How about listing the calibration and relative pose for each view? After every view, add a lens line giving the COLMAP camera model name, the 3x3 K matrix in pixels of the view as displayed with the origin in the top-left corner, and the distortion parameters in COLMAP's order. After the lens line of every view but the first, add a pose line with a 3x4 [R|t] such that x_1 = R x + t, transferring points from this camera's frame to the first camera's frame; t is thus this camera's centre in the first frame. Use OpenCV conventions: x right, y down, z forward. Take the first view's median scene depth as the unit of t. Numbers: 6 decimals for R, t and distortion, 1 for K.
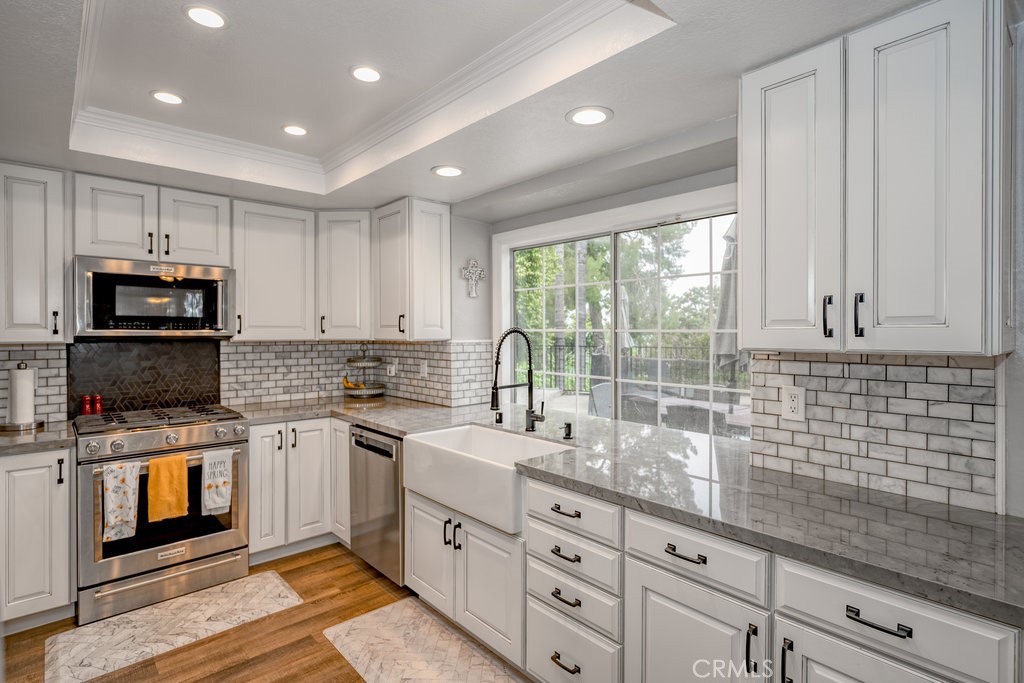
lens RADIAL K [[511.7, 0, 511.8], [0, 511.7, 334.4], [0, 0, 1]] dist [0.000129, -0.001327]
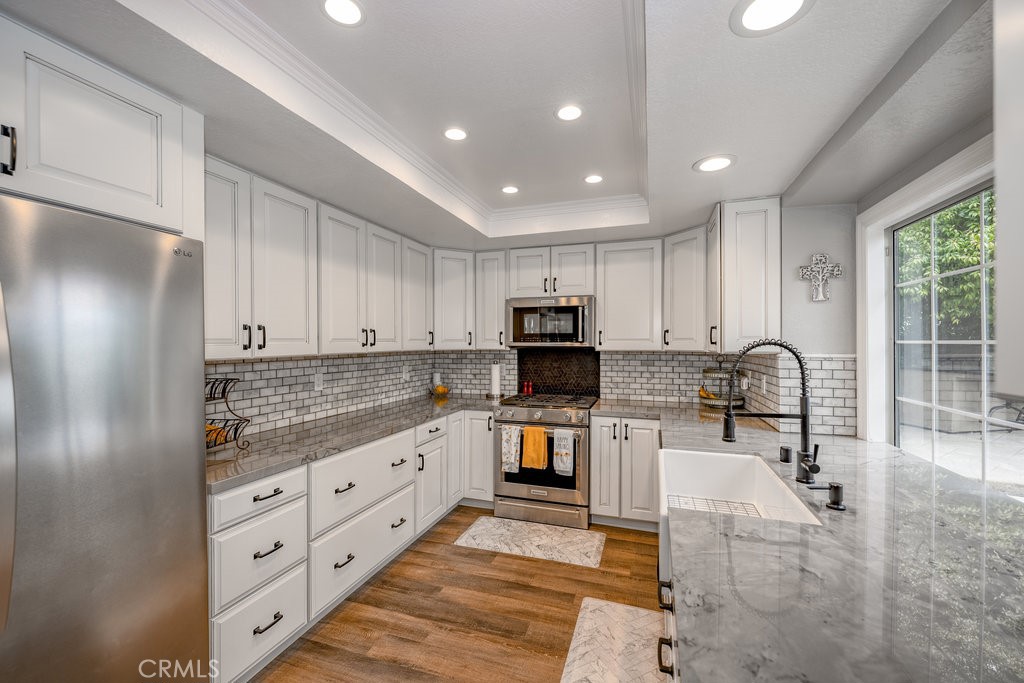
lens RADIAL K [[408.0, 0, 513.1], [0, 408.0, 344.4], [0, 0, 1]] dist [-0.000300, 0.000133]
pose [[0.485930, 0.003044, -0.873992, 0.319905], [-0.005144, 0.999987, 0.000623, -0.002900], [0.873983, 0.004193, 0.485939, 0.340038]]
